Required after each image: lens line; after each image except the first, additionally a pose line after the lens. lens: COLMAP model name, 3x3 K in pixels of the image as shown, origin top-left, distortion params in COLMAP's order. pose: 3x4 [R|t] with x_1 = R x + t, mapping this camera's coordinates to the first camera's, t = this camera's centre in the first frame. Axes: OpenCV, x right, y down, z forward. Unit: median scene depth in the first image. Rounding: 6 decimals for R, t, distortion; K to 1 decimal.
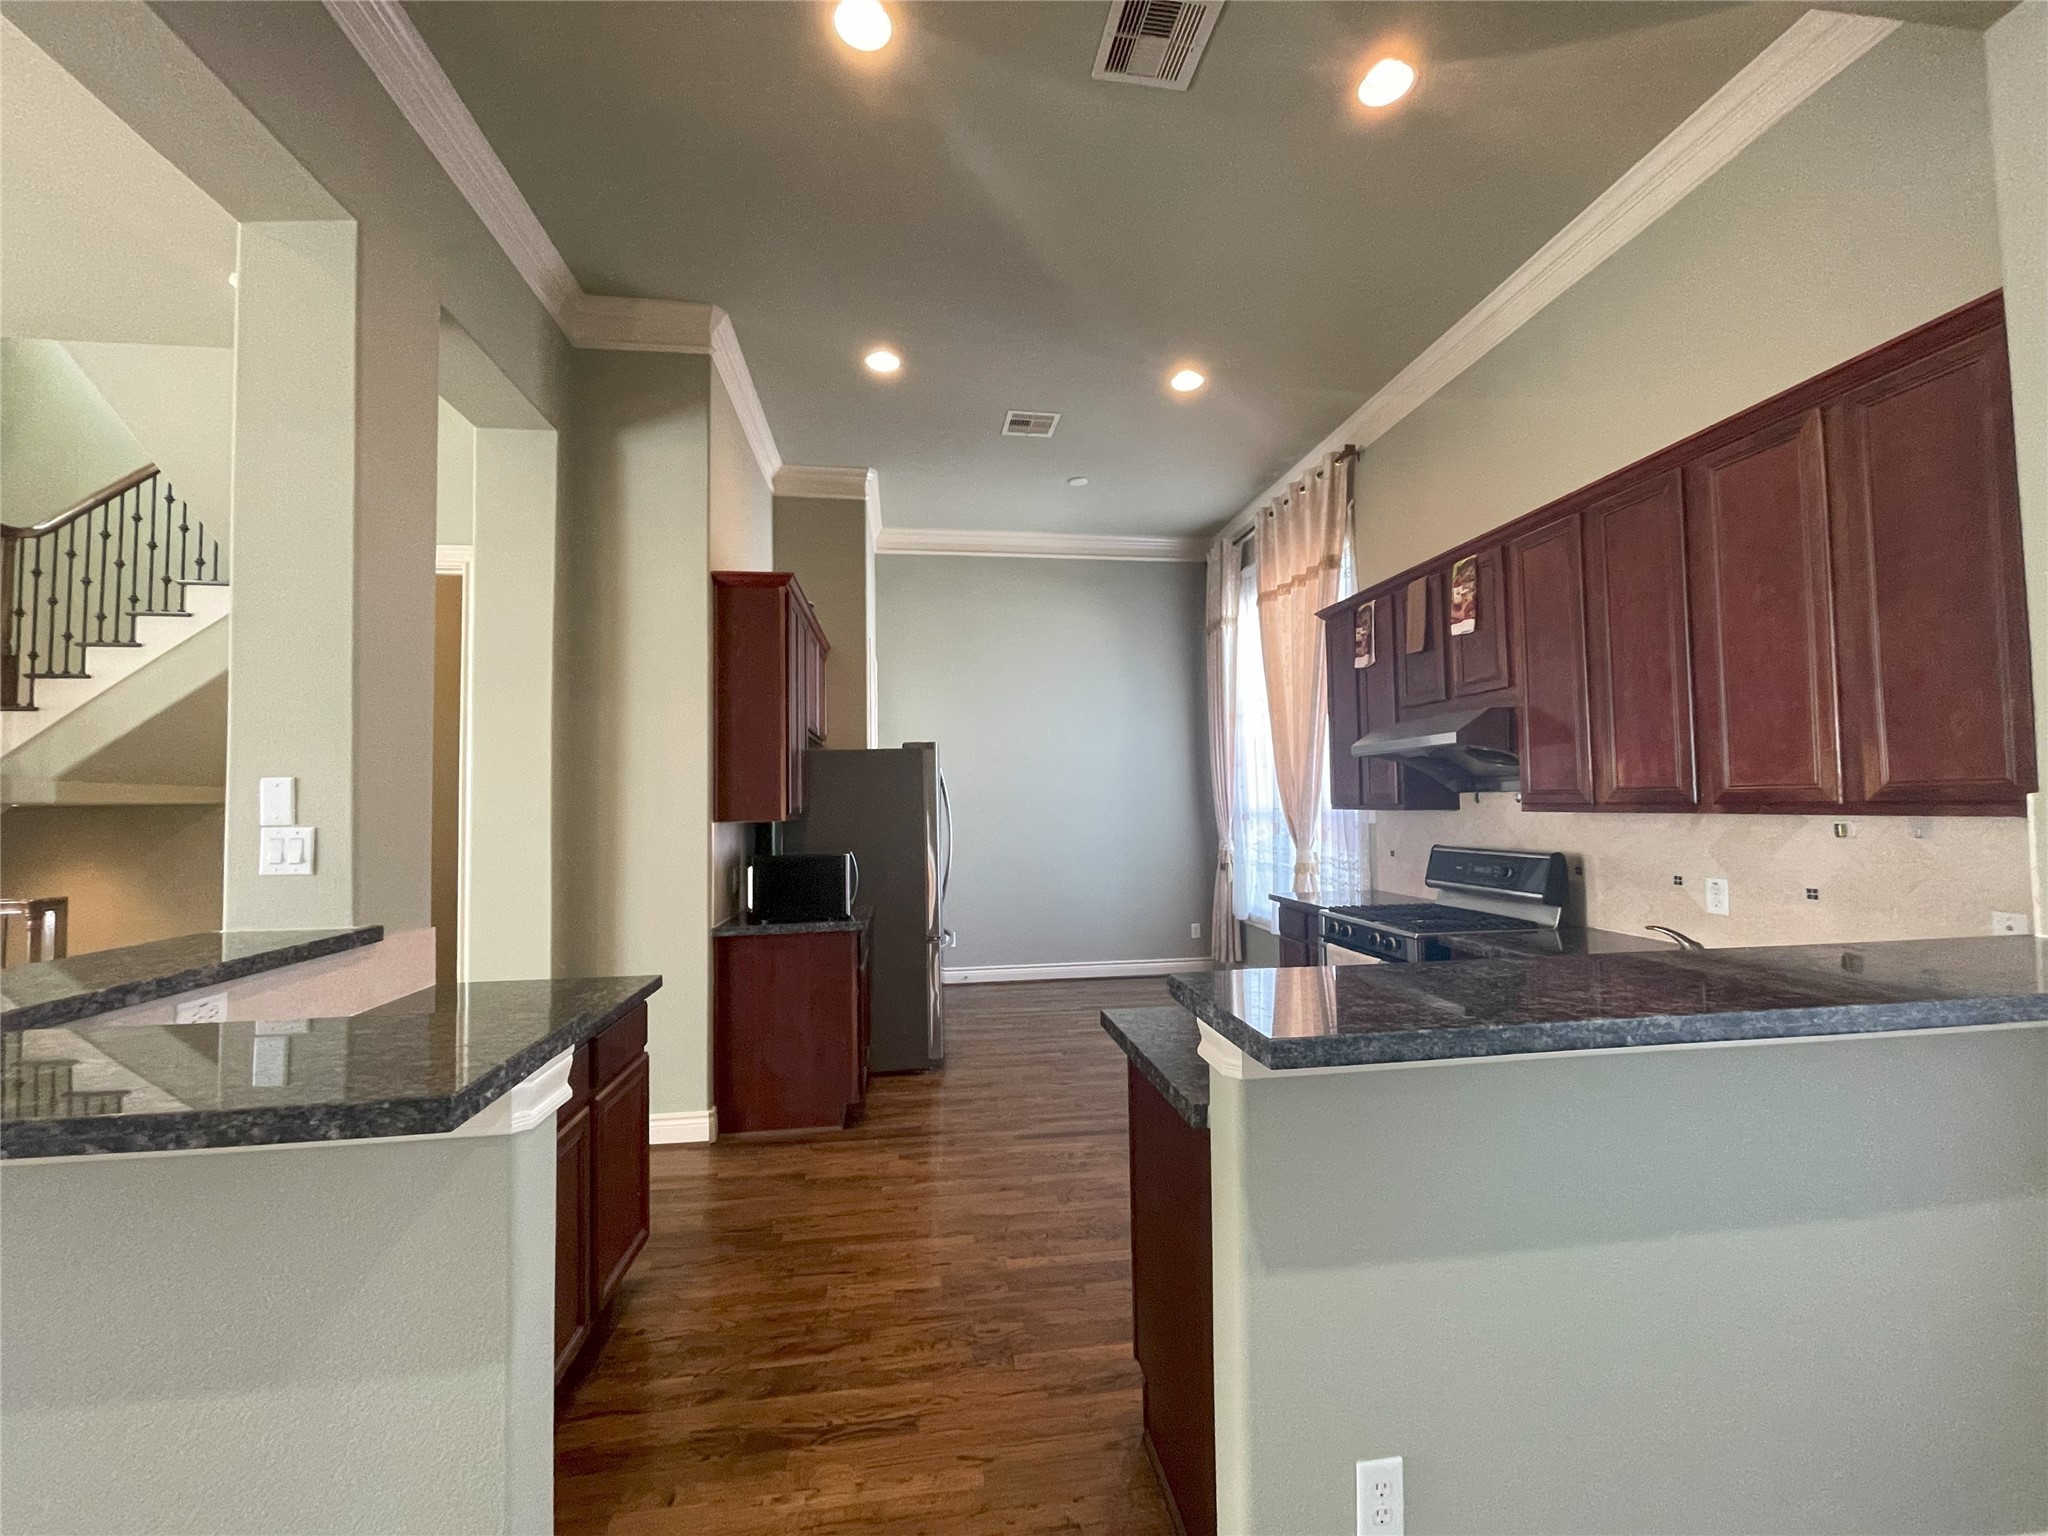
lens RADIAL K [[833.2, 0, 1022.2], [0, 833.2, 770.3], [0, 0, 1]] dist [0.005904, -0.002315]
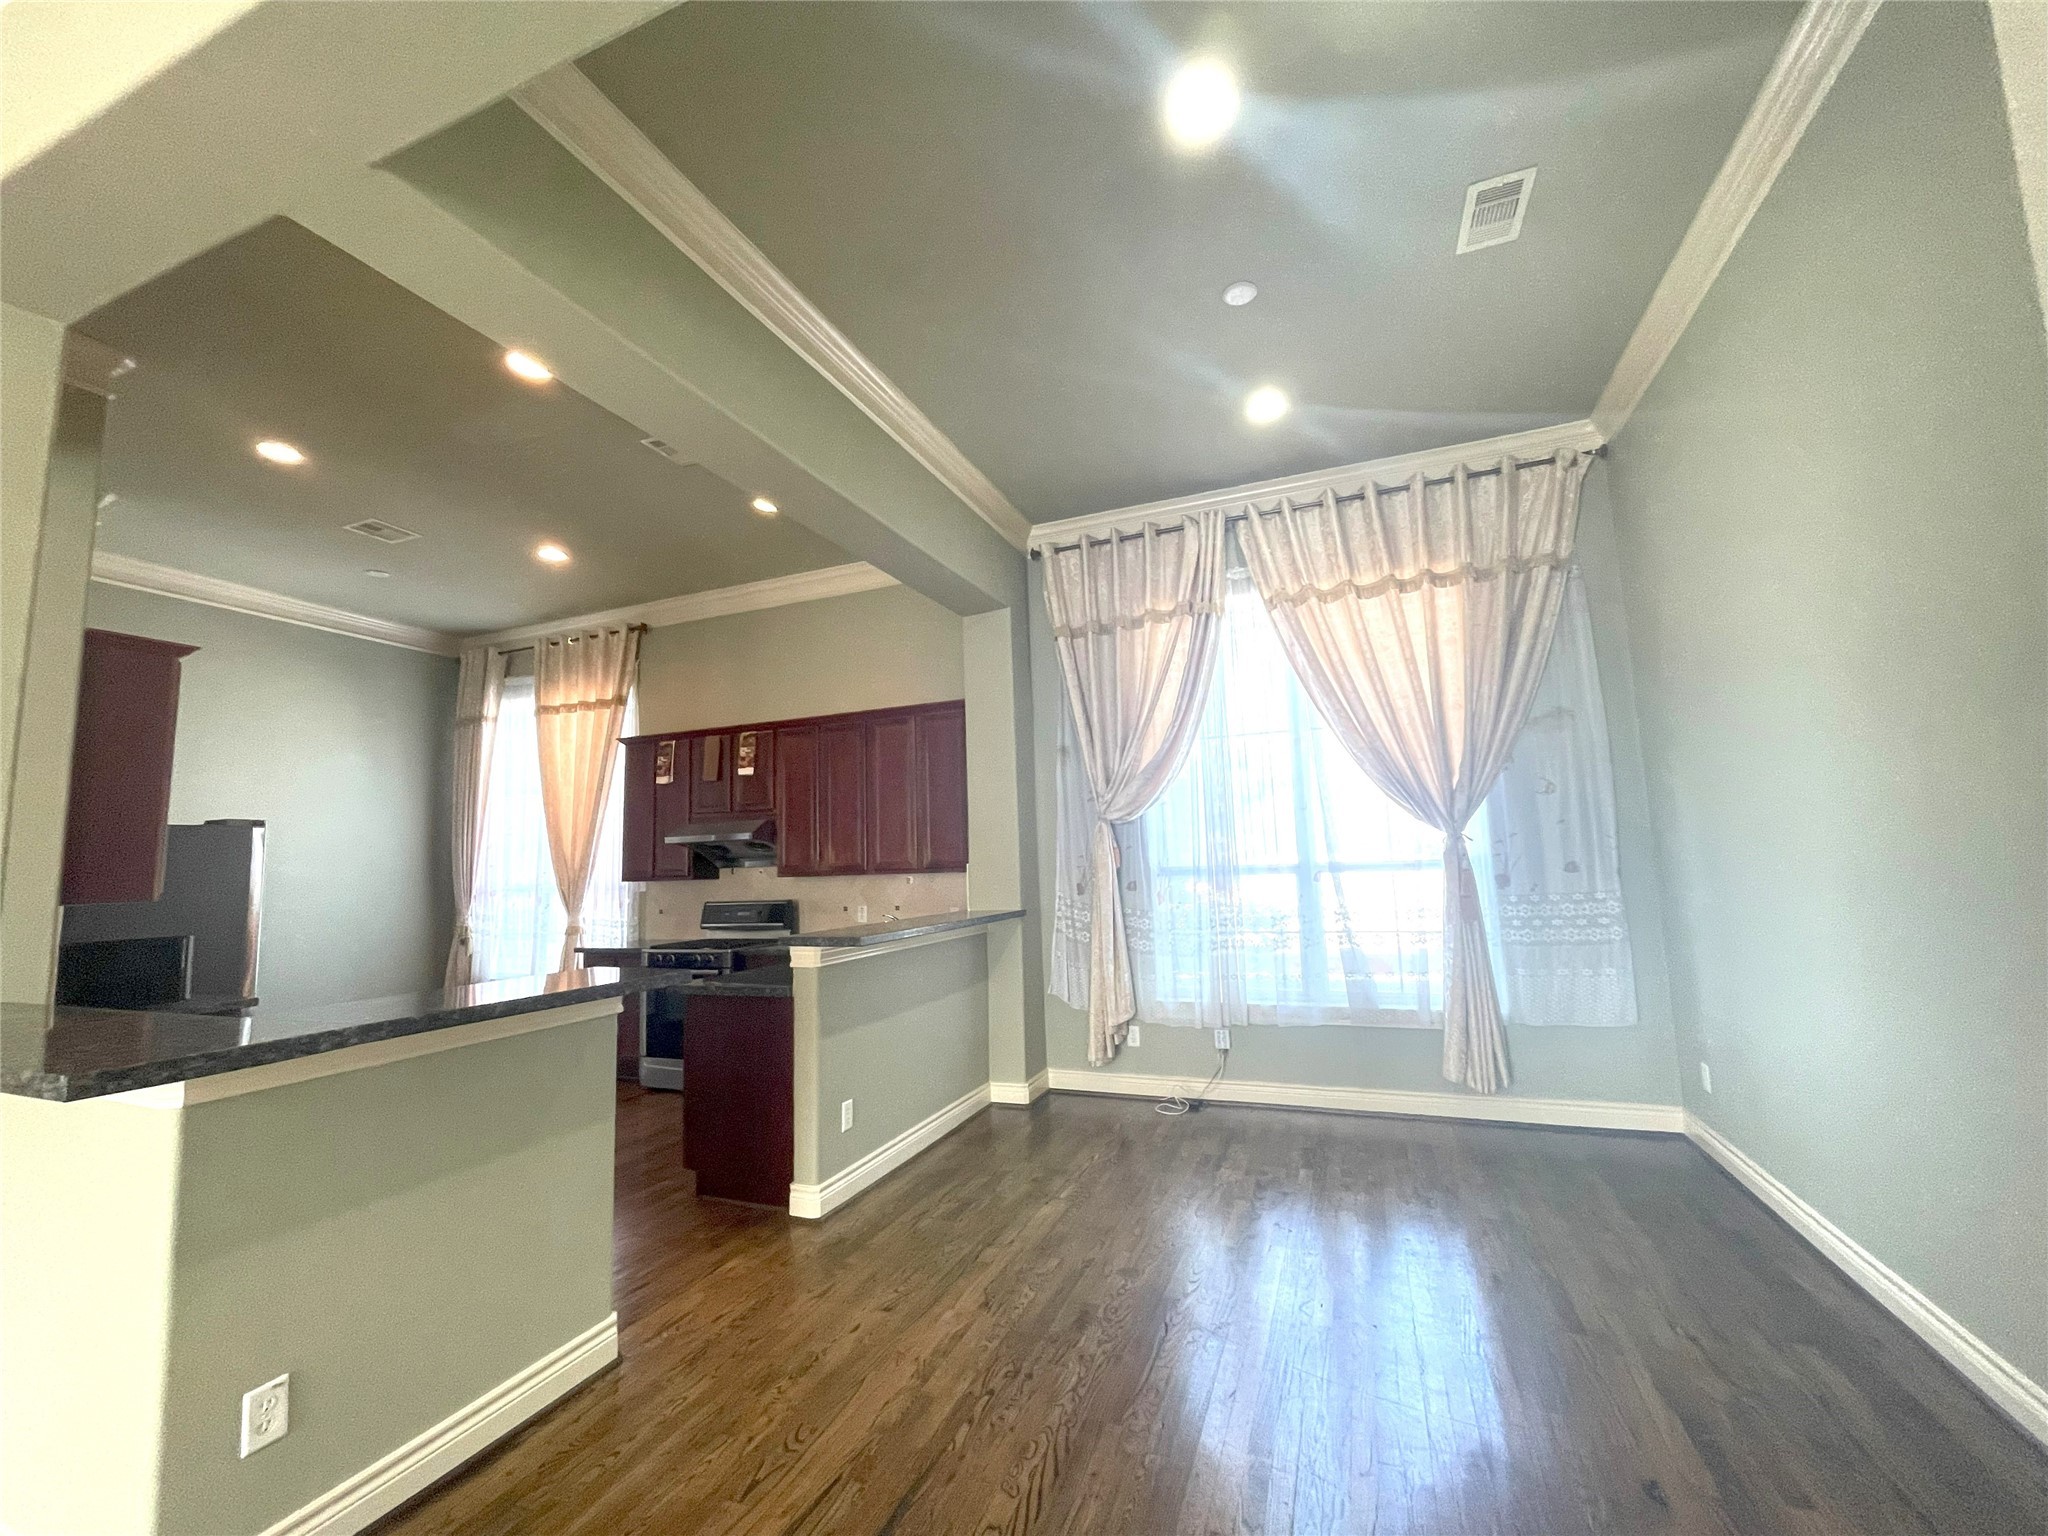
lens RADIAL K [[833.2, 0, 1023.4], [0, 833.2, 767.0], [0, 0, 1]] dist [0.005904, -0.002315]
pose [[0.499948, 0.098416, 0.860445, -0.580854], [-0.010049, 0.994115, -0.107866, 0.000438], [-0.865997, 0.045281, 0.497995, -0.309379]]
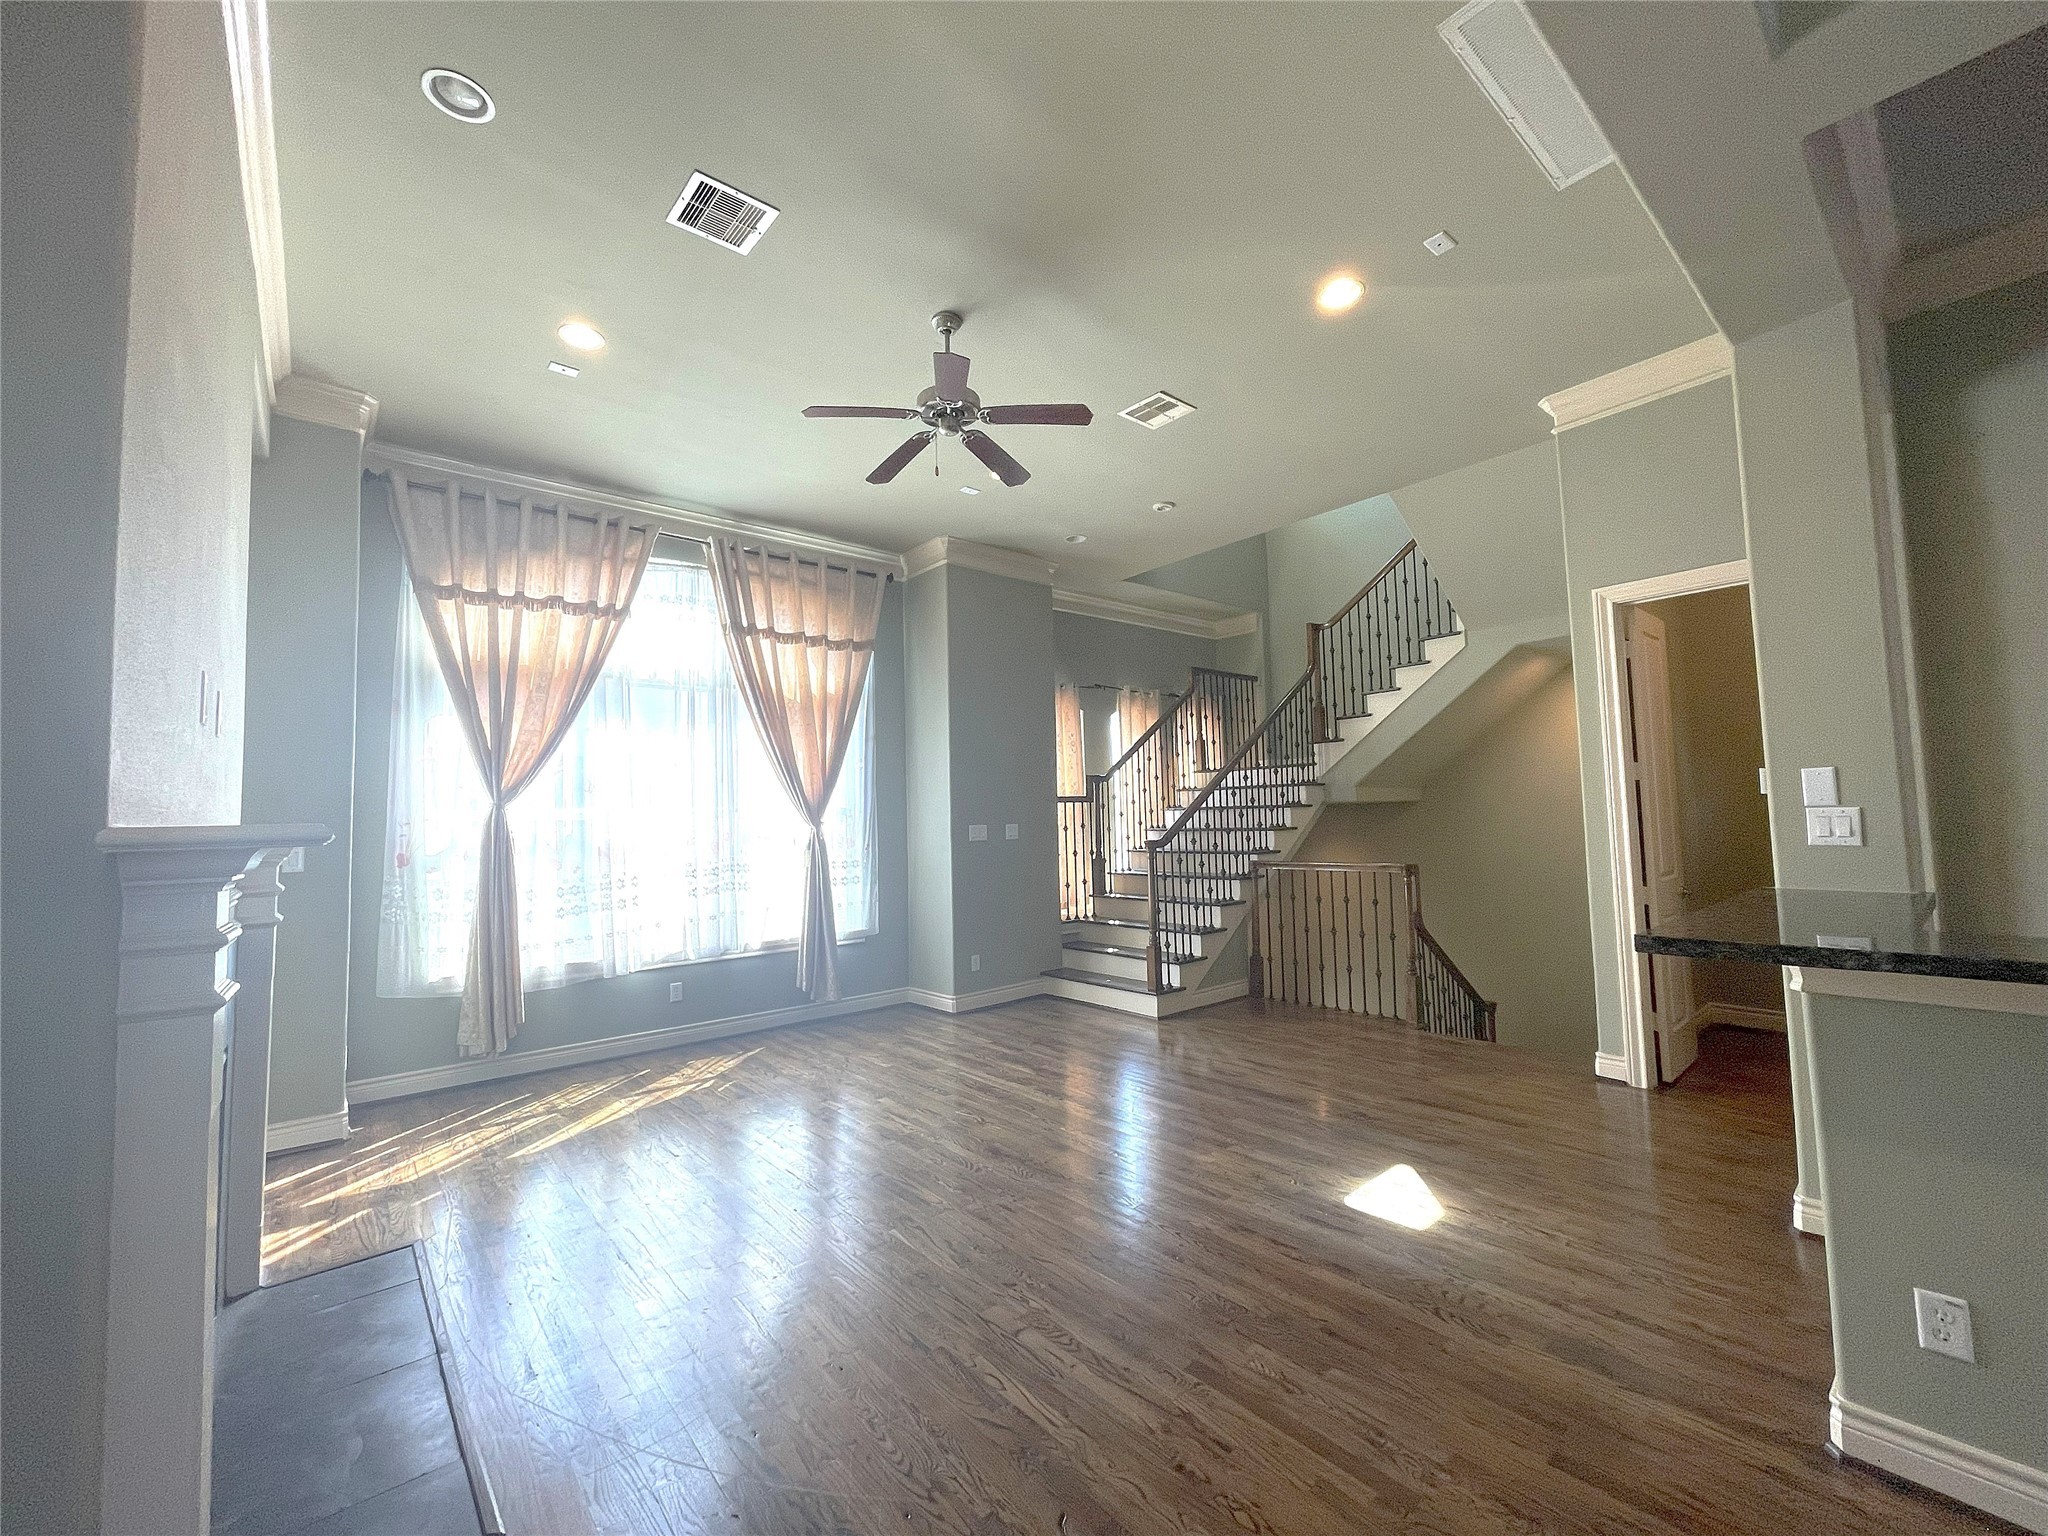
lens RADIAL K [[833.2, 0, 1030.3], [0, 833.2, 776.0], [0, 0, 1]] dist [0.005904, -0.002315]
pose [[0.538537, -0.048778, -0.841189, -0.256046], [0.058116, 0.998096, -0.020670, -0.011601], [0.840595, -0.037755, 0.540346, -0.359856]]
